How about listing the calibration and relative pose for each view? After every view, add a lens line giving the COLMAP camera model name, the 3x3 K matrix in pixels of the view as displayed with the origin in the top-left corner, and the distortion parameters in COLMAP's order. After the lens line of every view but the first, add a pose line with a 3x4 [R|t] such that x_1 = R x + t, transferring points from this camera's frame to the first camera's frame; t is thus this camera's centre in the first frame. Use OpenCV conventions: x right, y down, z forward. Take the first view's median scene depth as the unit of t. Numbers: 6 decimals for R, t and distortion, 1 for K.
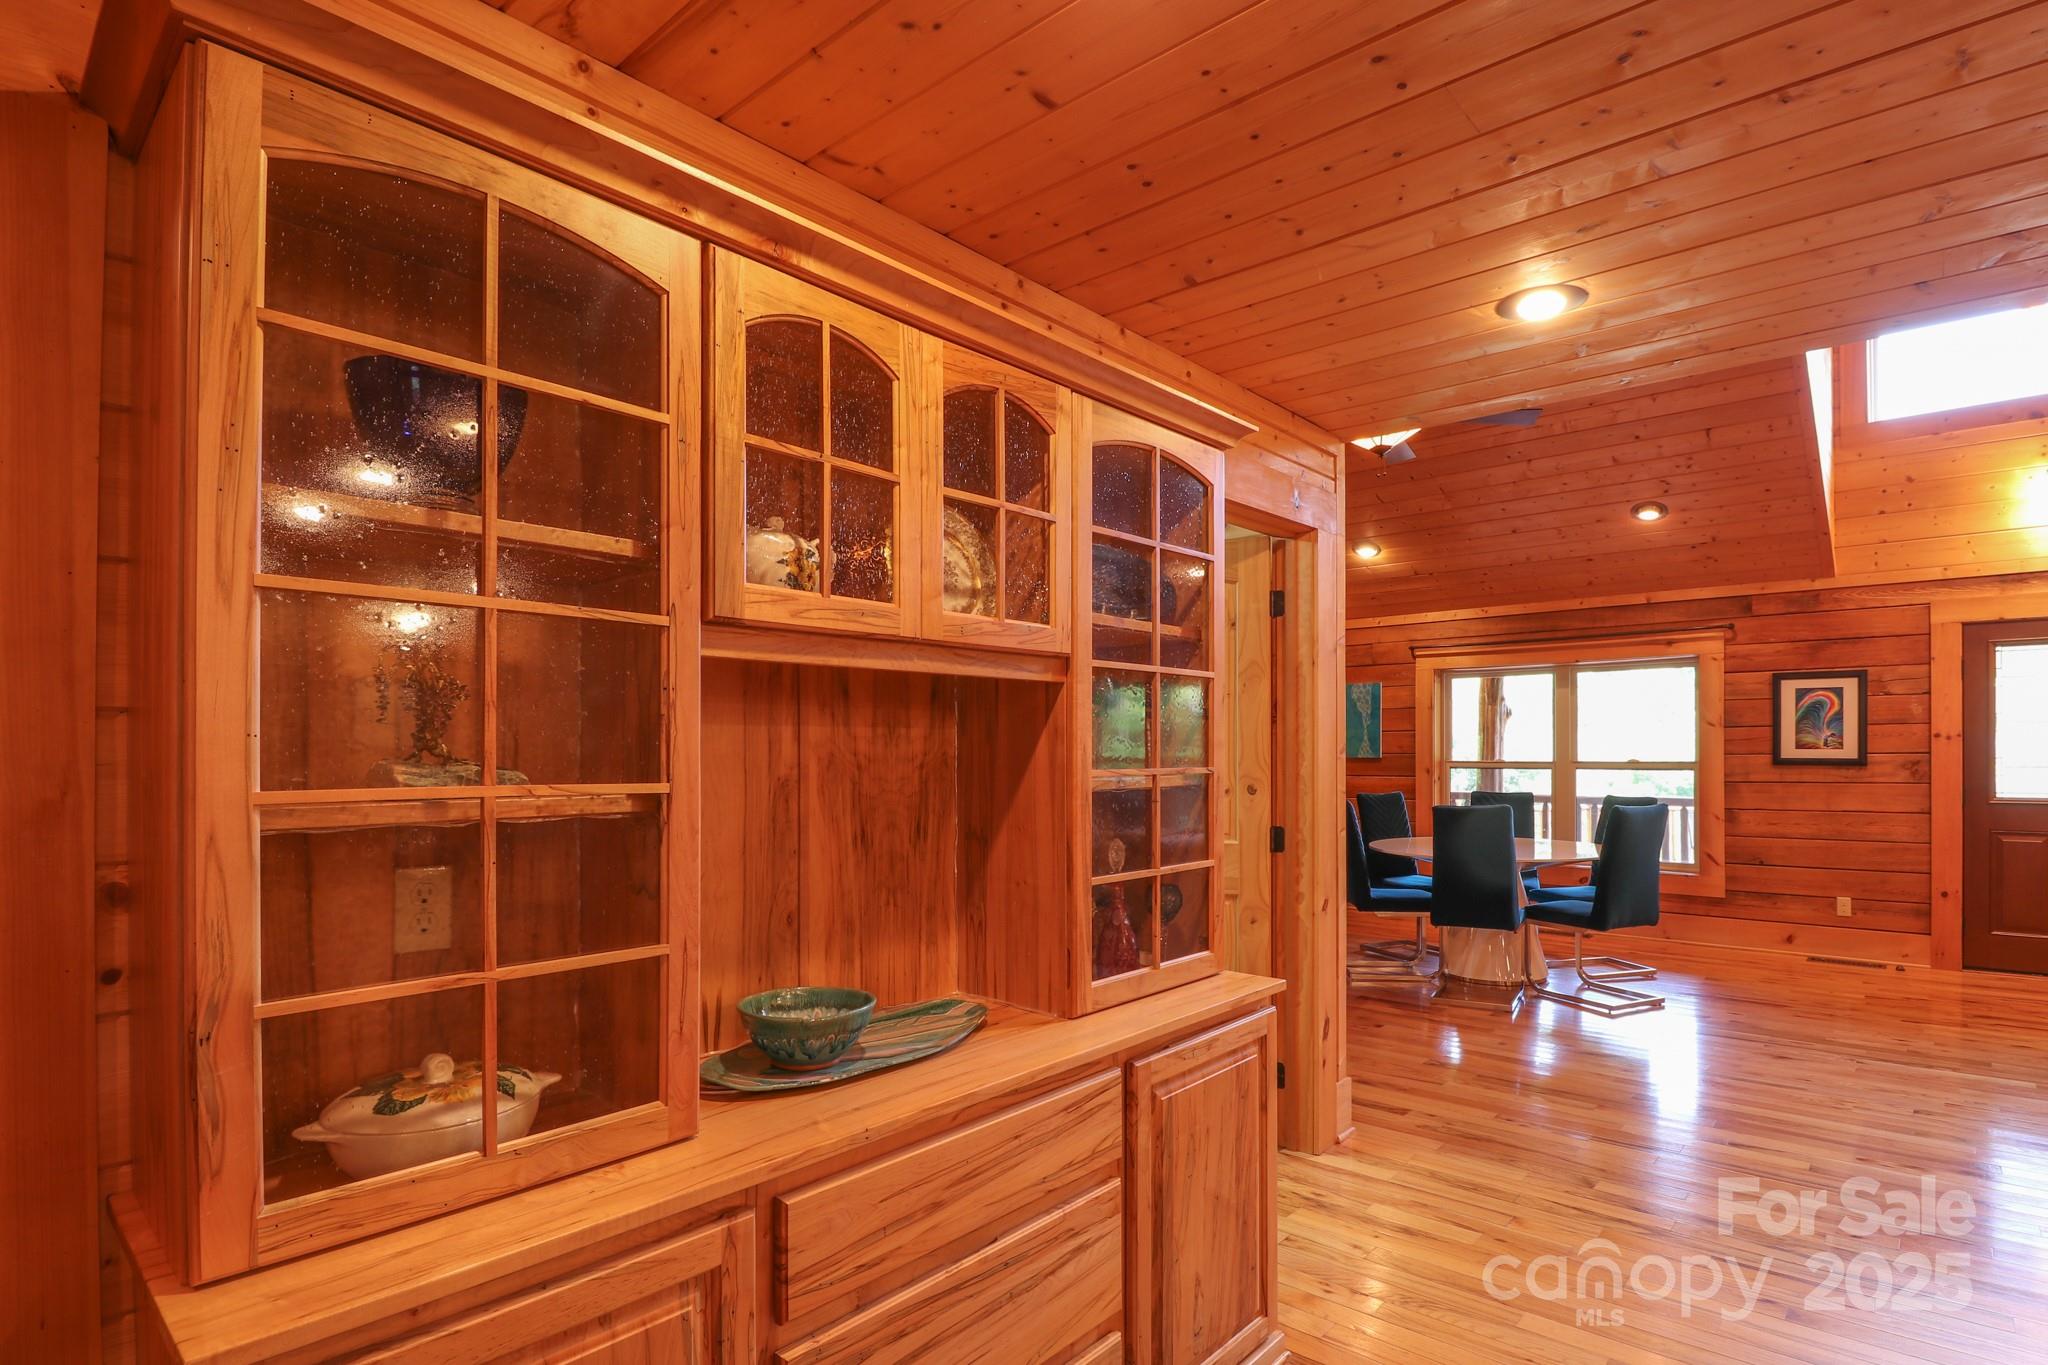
lens RADIAL K [[1018.9, 0, 1028.3], [0, 1018.9, 748.9], [0, 0, 1]] dist [-0.017842, -0.000402]
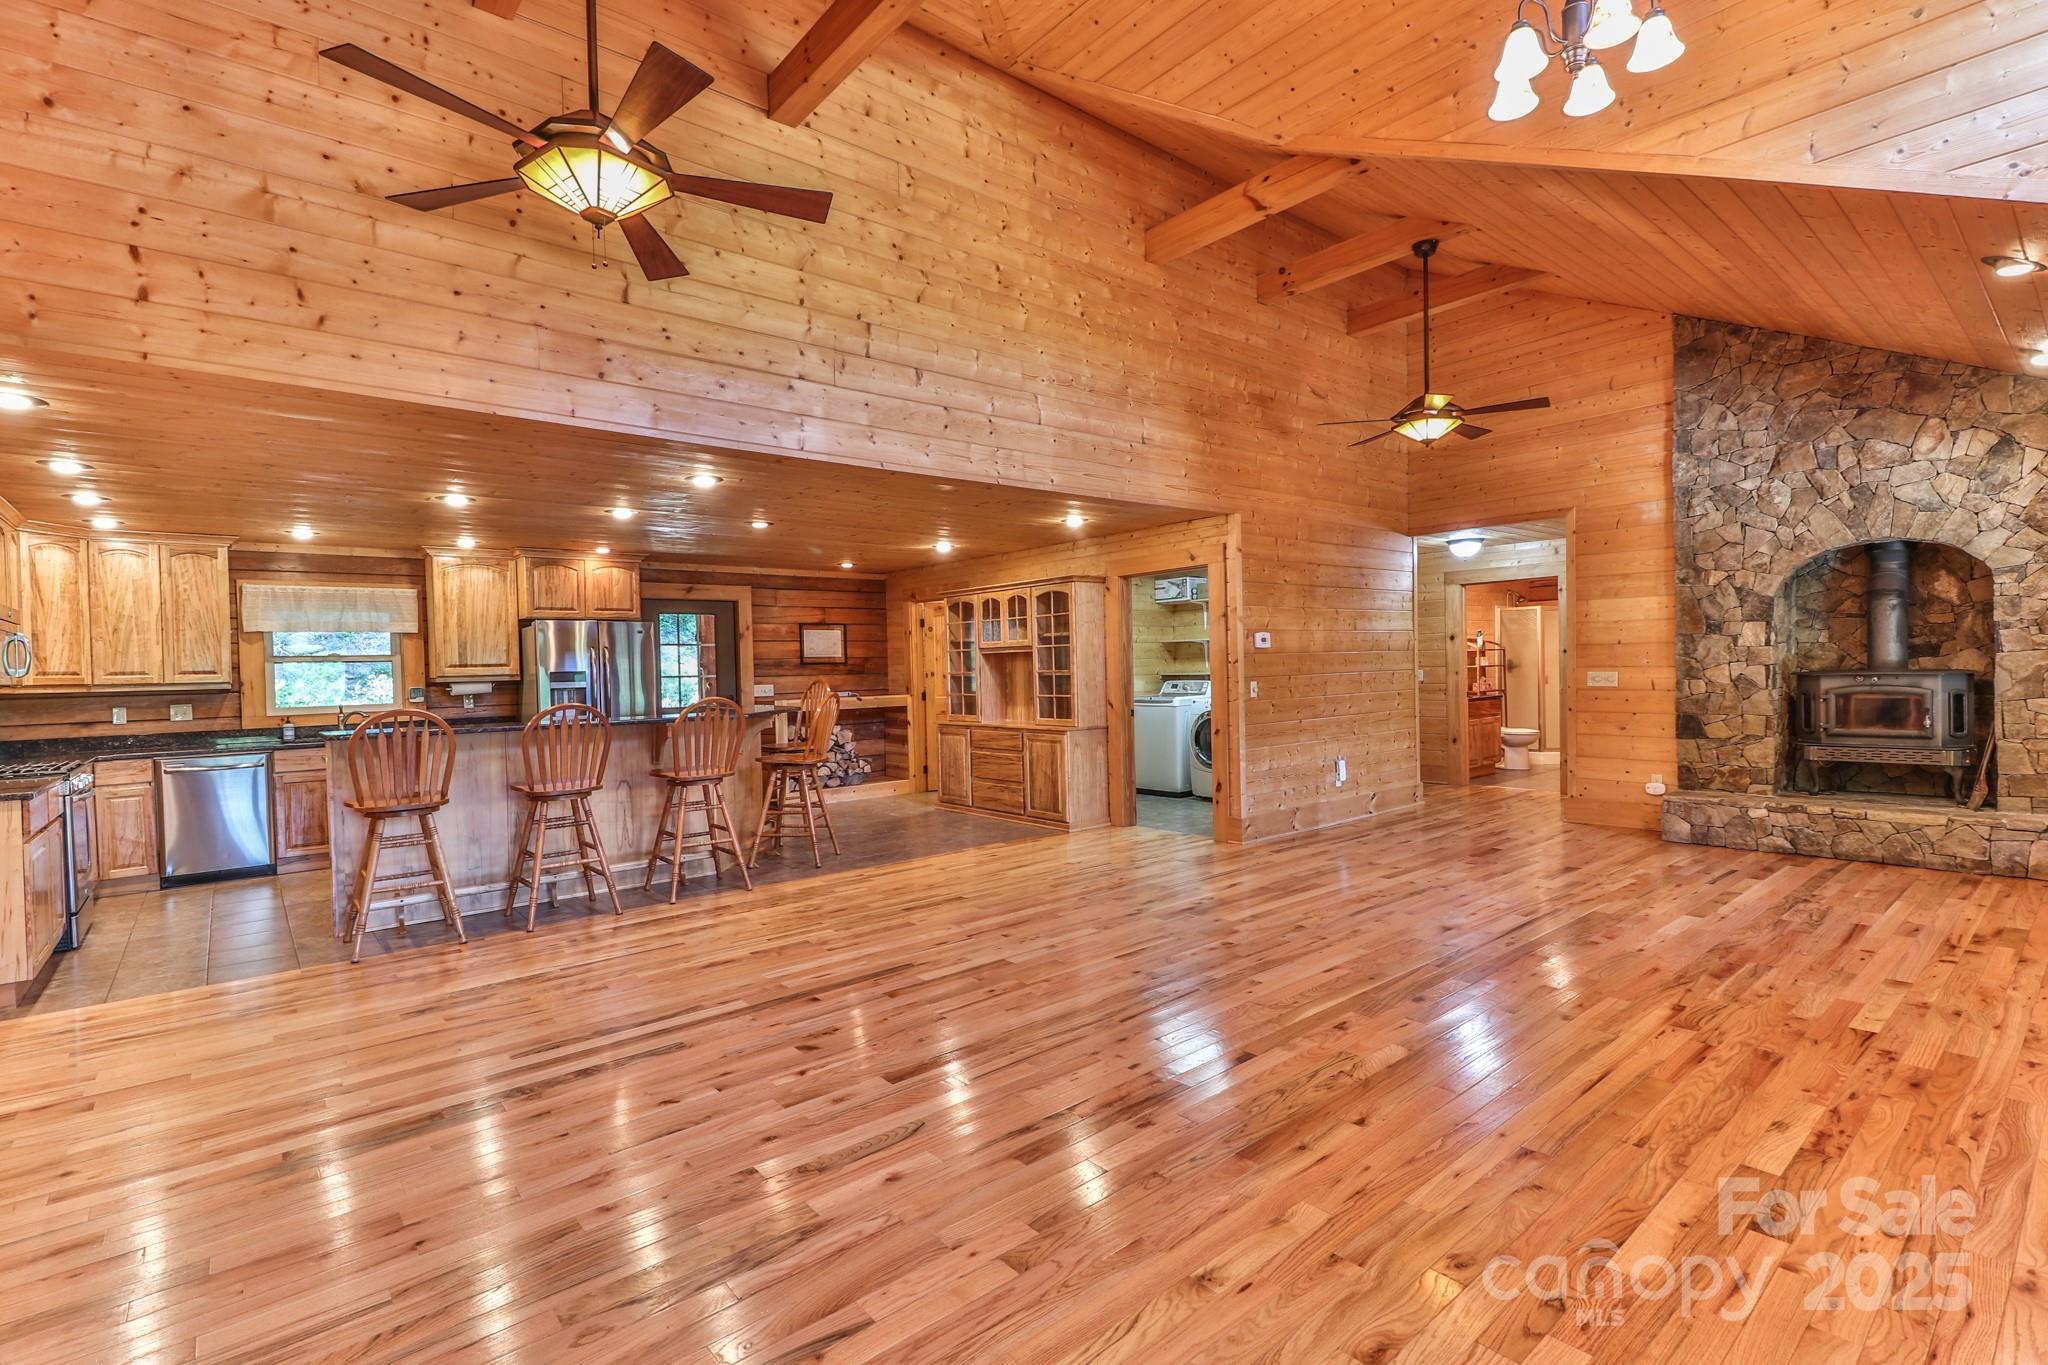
lens RADIAL K [[946.6, 0, 1024.0], [0, 946.6, 682.5], [0, 0, 1]] dist [0.001832, -0.000303]
pose [[-0.143449, 0.022479, -0.989402, 1.721612], [0.025372, 0.999497, 0.019030, -0.002477], [0.989332, -0.022373, -0.143947, 0.635138]]
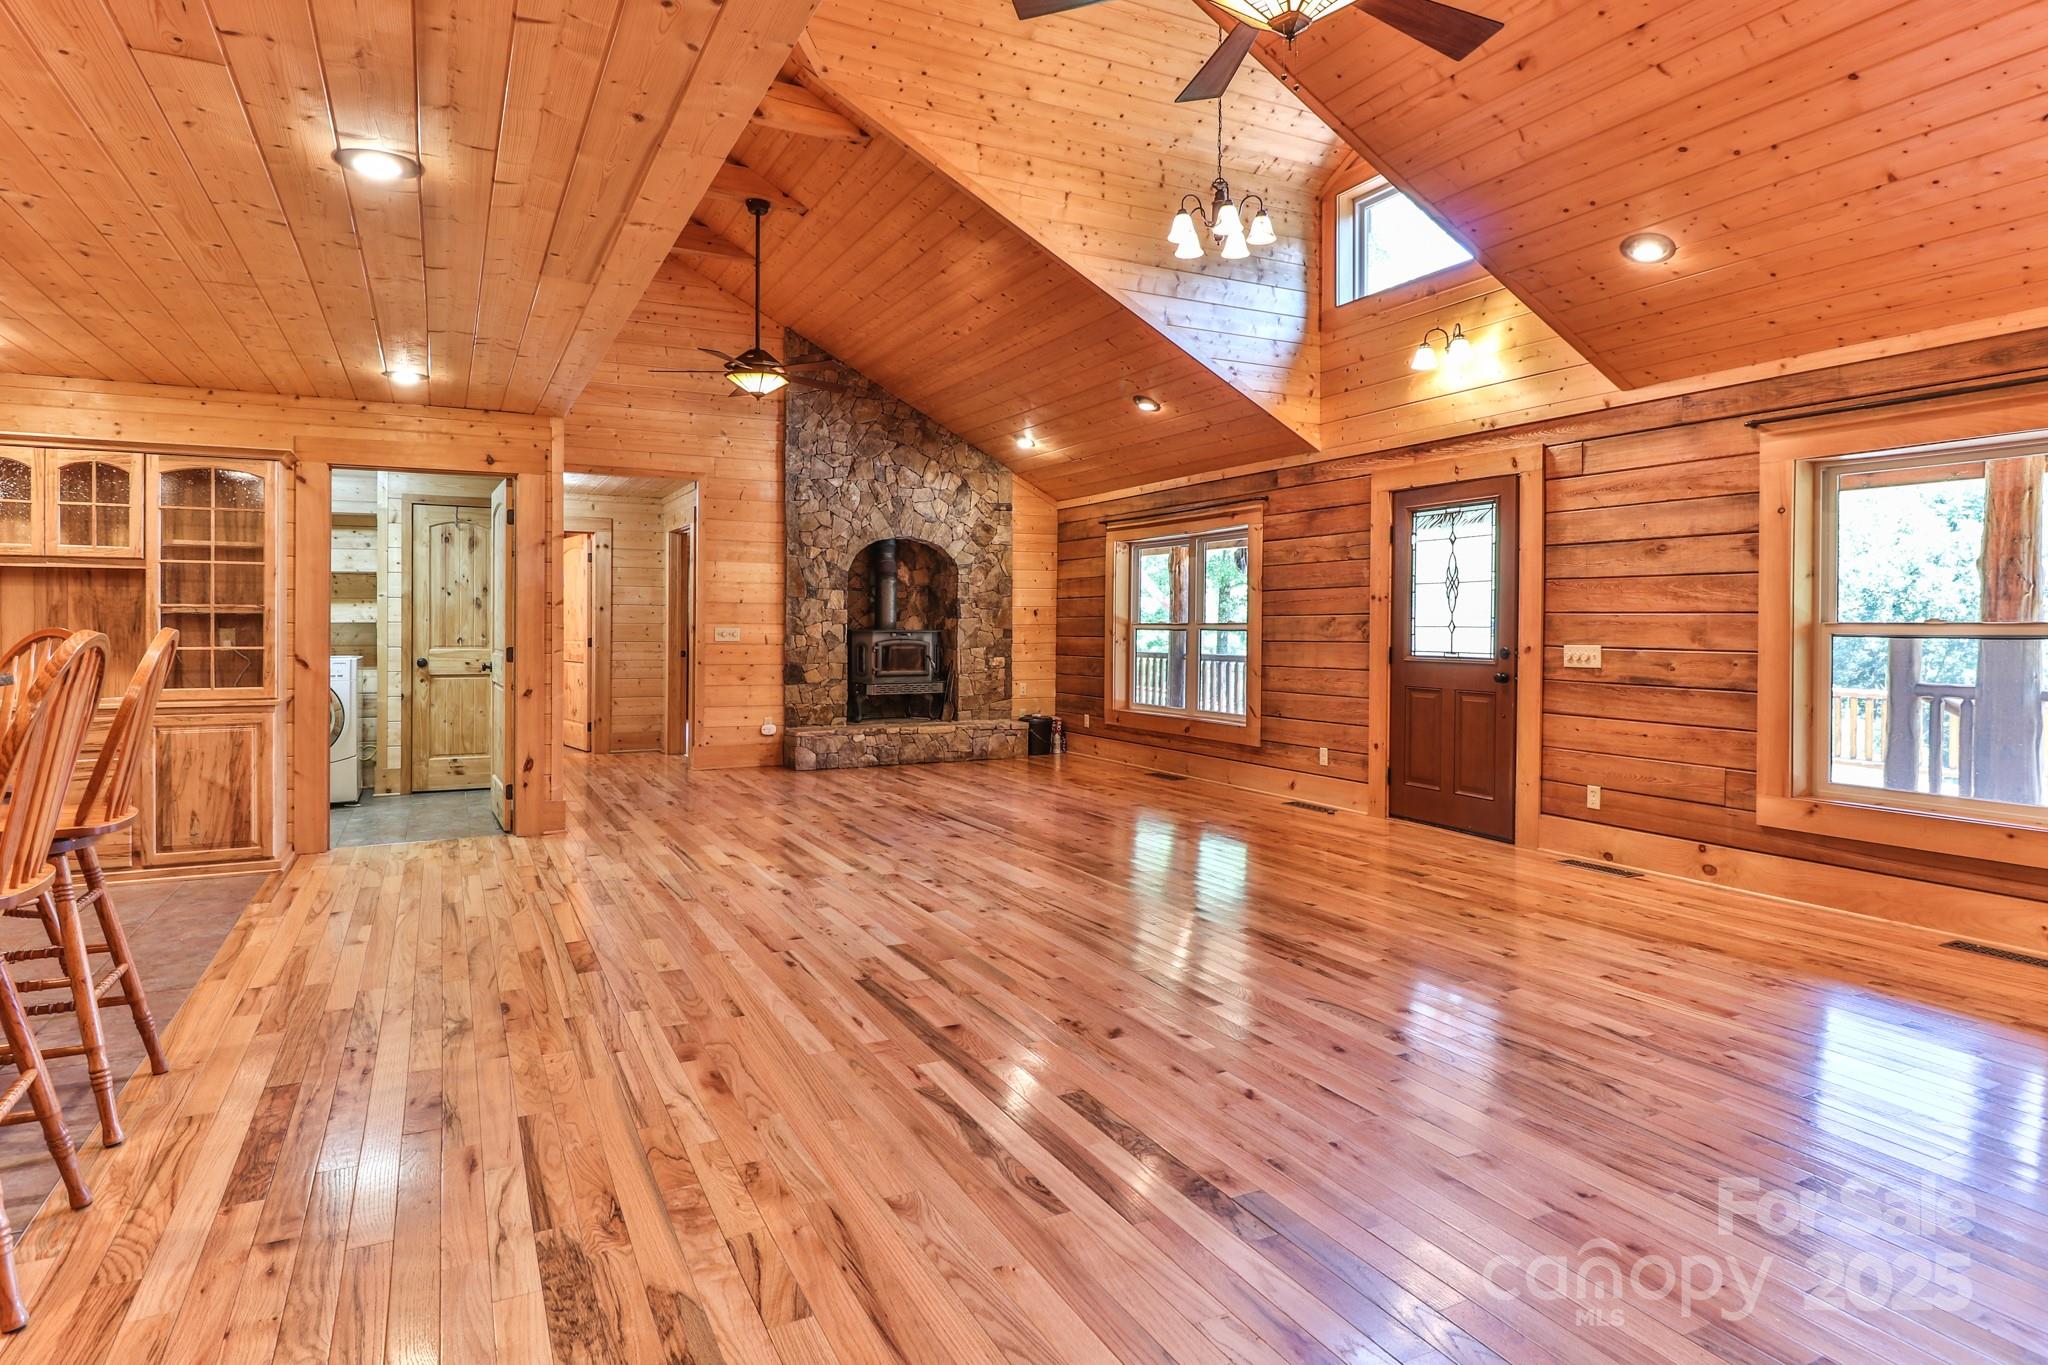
lens RADIAL K [[1107.9, 0, 987.7], [0, 1107.9, 632.6], [0, 0, 1]] dist [0.003527, -0.000267]
pose [[0.926863, 0.010241, -0.375260, 1.232115], [-0.007617, 0.999935, 0.008473, 0.021960], [0.375322, -0.004995, 0.926881, -0.317690]]
